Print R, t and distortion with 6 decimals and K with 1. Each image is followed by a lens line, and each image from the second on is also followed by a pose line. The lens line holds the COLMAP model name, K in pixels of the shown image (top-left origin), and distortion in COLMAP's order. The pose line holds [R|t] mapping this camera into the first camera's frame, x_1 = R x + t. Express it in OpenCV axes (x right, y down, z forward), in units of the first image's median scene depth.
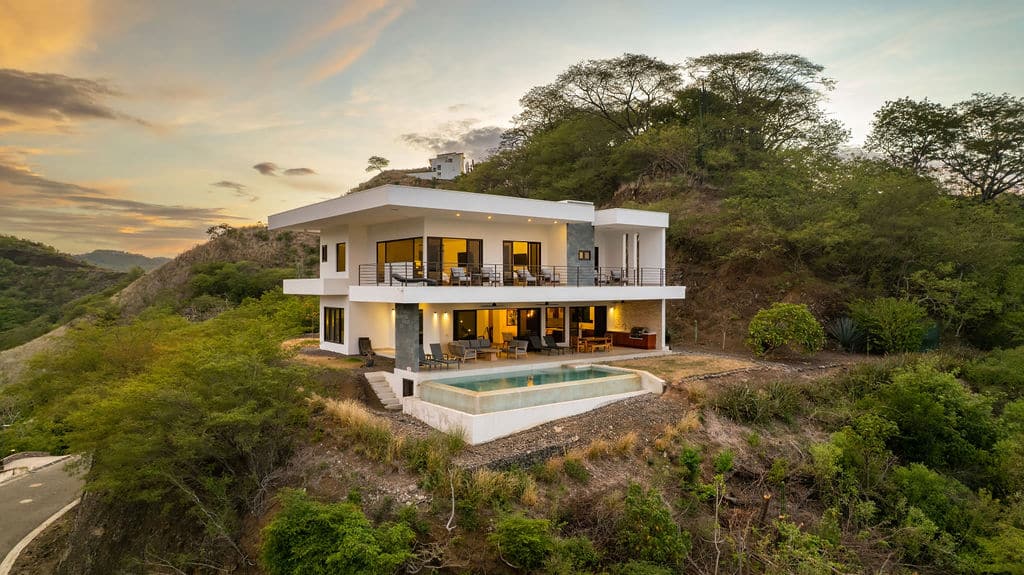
lens RADIAL K [[671.1, 0, 523.4], [0, 671.1, 291.2], [0, 0, 1]] dist [-0.036970, -0.000120]
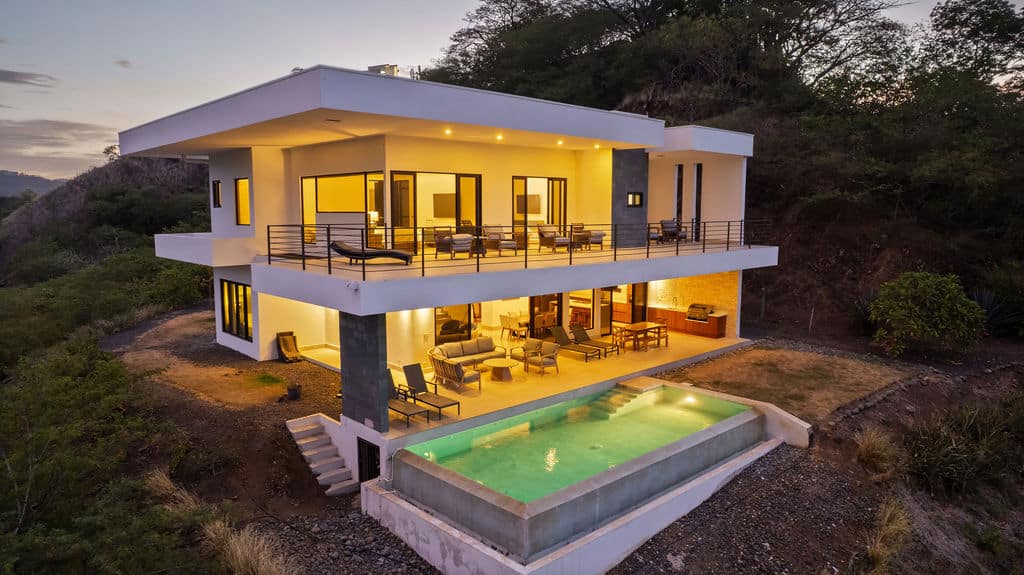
lens RADIAL K [[667.5, 0, 516.5], [0, 667.5, 290.7], [0, 0, 1]] dist [-0.080207, 0.076920]
pose [[0.995831, -0.008753, 0.090801, -0.075891], [-0.001845, 0.993249, 0.115991, -0.038607], [-0.091203, -0.115675, 0.989091, 0.359004]]
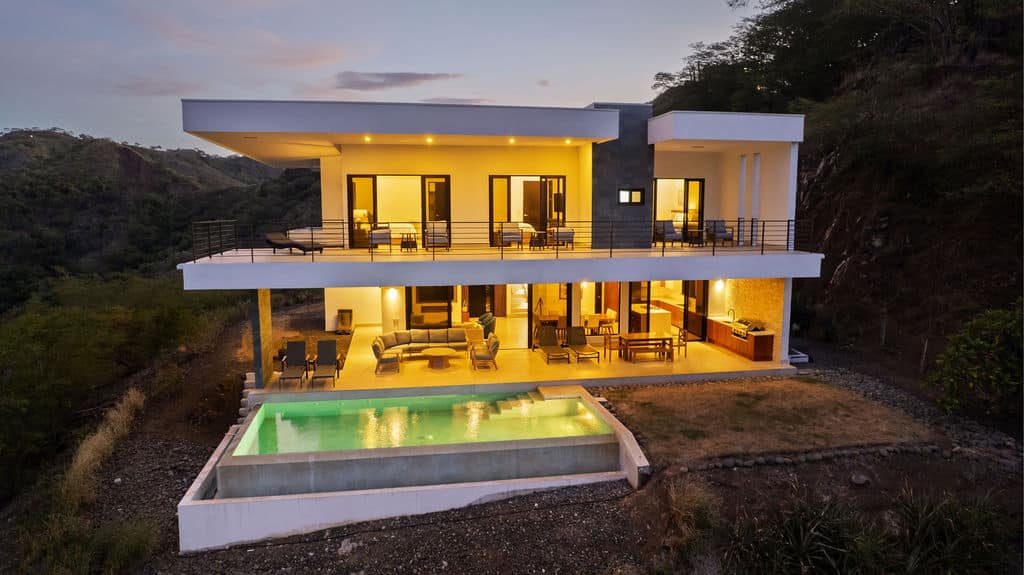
lens RADIAL K [[667.5, 0, 516.5], [0, 667.5, 290.7], [0, 0, 1]] dist [-0.080207, 0.076920]
pose [[0.880168, 0.056481, -0.471289, 0.268616], [-0.001737, 0.993272, 0.115792, -0.037031], [0.474658, -0.101097, 0.874345, 0.419849]]
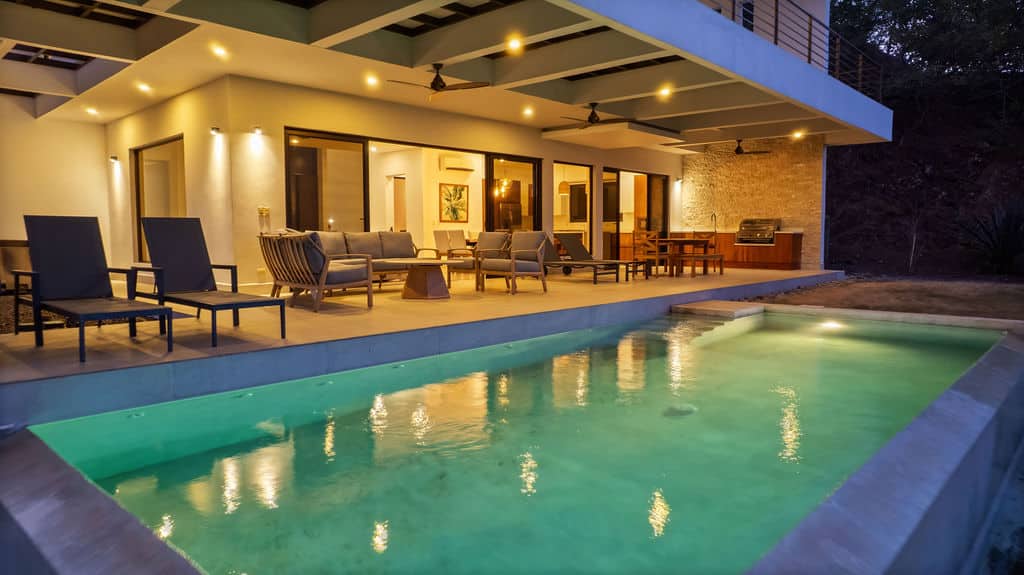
lens RADIAL K [[648.2, 0, 513.9], [0, 648.2, 289.5], [0, 0, 1]] dist [-0.067461, 0.068626]
pose [[0.987407, -0.015749, 0.157416, -0.046341], [0.004766, 0.997542, 0.069902, 0.070432], [-0.158130, -0.068272, 0.985055, 0.631490]]
